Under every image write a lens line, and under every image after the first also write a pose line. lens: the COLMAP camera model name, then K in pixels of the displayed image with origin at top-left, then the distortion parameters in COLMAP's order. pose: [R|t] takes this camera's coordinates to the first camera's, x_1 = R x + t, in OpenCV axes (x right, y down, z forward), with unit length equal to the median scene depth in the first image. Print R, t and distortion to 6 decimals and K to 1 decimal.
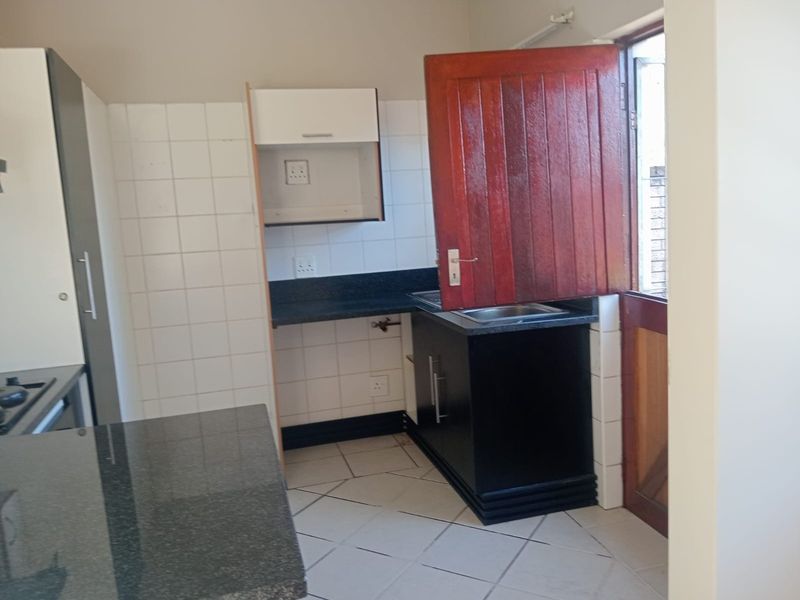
lens RADIAL K [[645.2, 0, 411.0], [0, 645.2, 299.8], [0, 0, 1]] dist [0.146244, -0.315707]
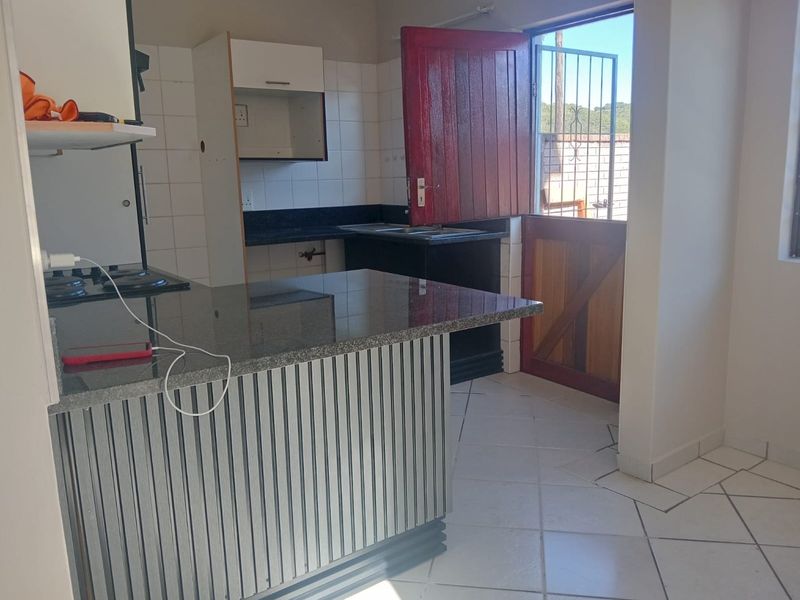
lens RADIAL K [[645.2, 0, 411.0], [0, 645.2, 299.8], [0, 0, 1]] dist [0.146244, -0.315707]
pose [[0.938524, -0.032200, 0.343709, -0.370807], [0.019543, 0.998999, 0.040227, 0.103889], [-0.344661, -0.031036, 0.938214, -0.218206]]
